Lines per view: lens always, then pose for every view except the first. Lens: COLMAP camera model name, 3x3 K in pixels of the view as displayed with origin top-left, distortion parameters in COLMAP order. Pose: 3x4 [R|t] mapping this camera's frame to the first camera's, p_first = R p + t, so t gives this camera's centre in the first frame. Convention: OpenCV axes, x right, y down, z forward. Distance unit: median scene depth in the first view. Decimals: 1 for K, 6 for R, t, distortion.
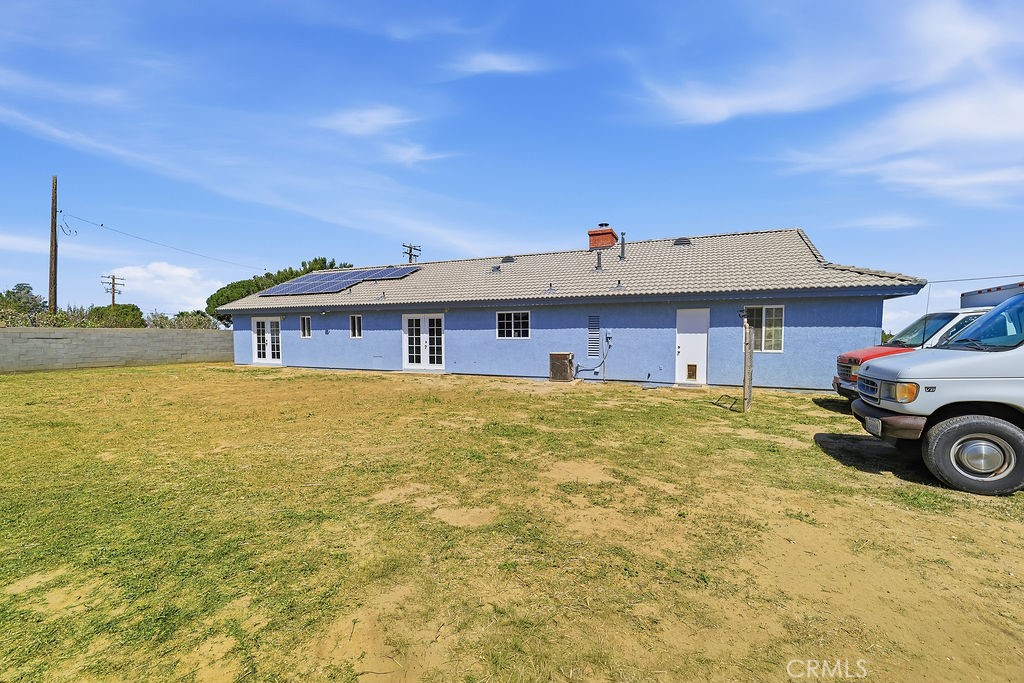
lens RADIAL K [[446.7, 0, 506.7], [0, 446.7, 341.6], [0, 0, 1]] dist [0.009010, -0.000404]
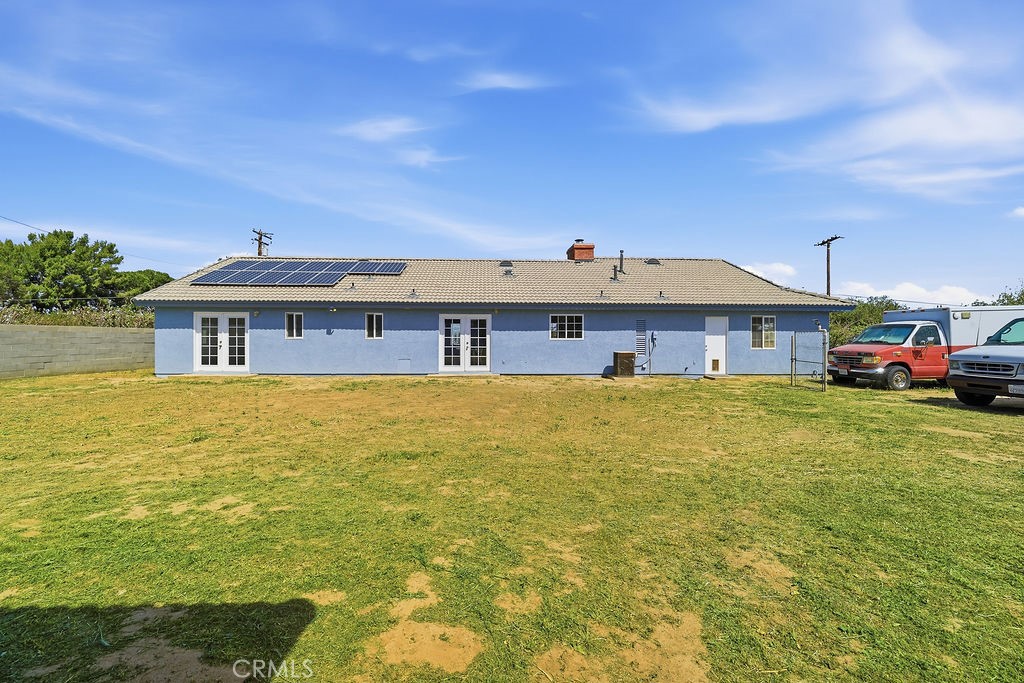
lens RADIAL K [[446.7, 0, 450.5], [0, 446.7, 343.0], [0, 0, 1]] dist [0.009010, -0.000404]
pose [[0.888461, -0.003281, 0.458941, -0.660014], [0.003213, 0.999994, 0.000929, -0.000207], [-0.458941, 0.000649, 0.888466, 0.151380]]
